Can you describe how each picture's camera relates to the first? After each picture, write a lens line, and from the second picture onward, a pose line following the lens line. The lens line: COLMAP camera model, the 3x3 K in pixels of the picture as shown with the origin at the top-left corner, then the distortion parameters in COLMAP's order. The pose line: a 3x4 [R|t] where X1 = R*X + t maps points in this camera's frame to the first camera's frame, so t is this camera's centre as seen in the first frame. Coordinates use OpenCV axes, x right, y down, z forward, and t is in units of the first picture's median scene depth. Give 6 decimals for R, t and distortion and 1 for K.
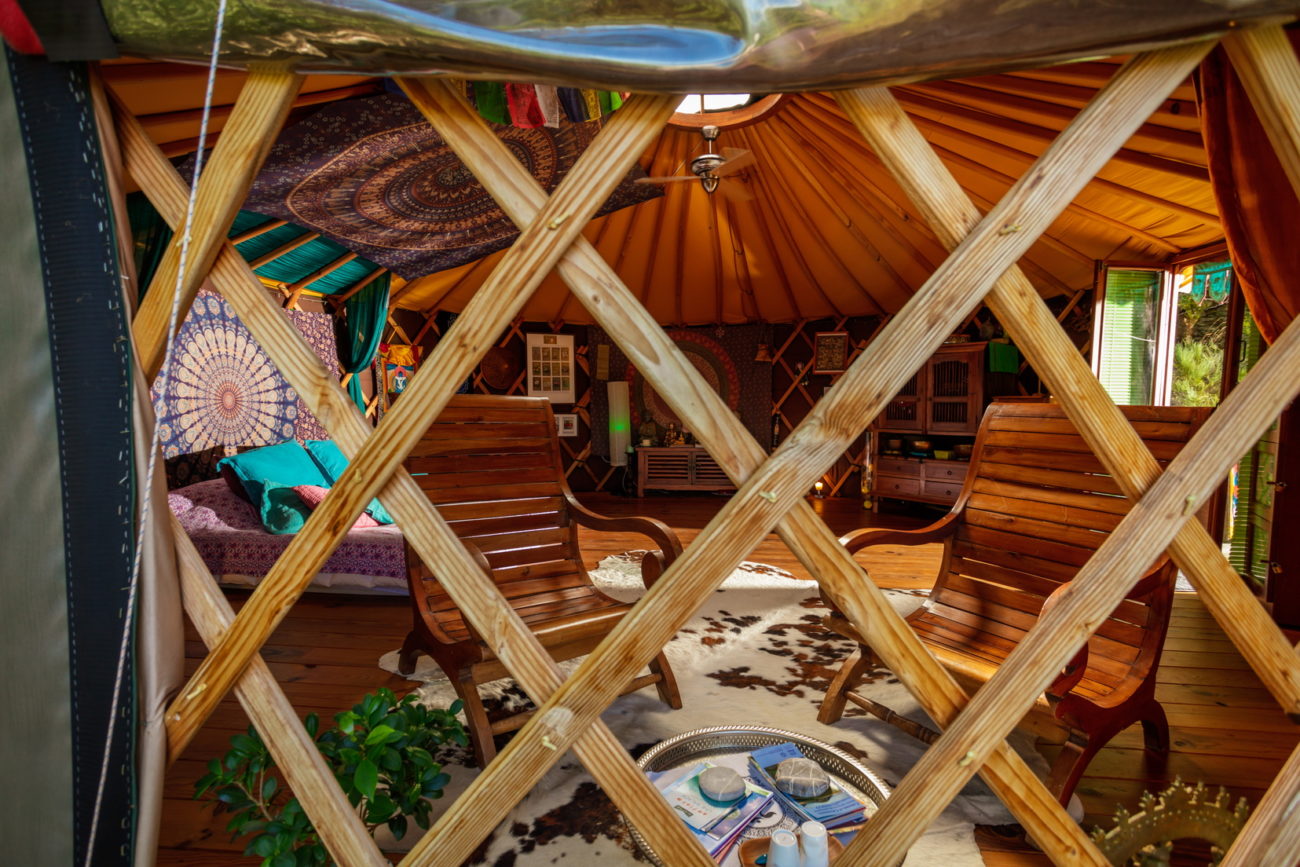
lens RADIAL K [[638.0, 0, 654.5], [0, 638.0, 430.6], [0, 0, 1]] dist [-0.004846, 0.001536]
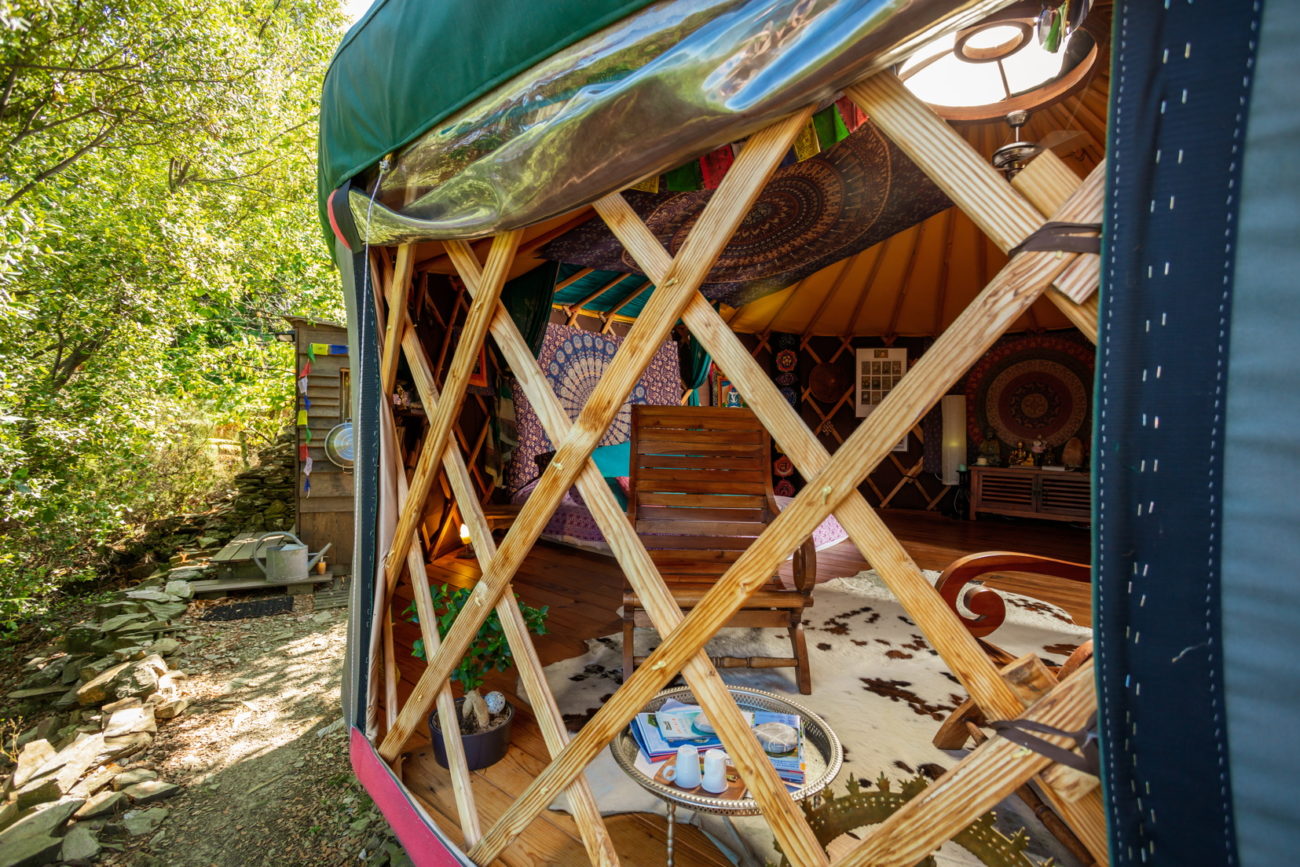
lens RADIAL K [[638.0, 0, 653.7], [0, 638.0, 434.7], [0, 0, 1]] dist [-0.004846, 0.001536]
pose [[0.815370, 0.028802, -0.578223, 0.200669], [-0.038208, 0.999261, -0.004104, 0.003554], [0.577677, 0.025439, 0.815869, -0.021883]]
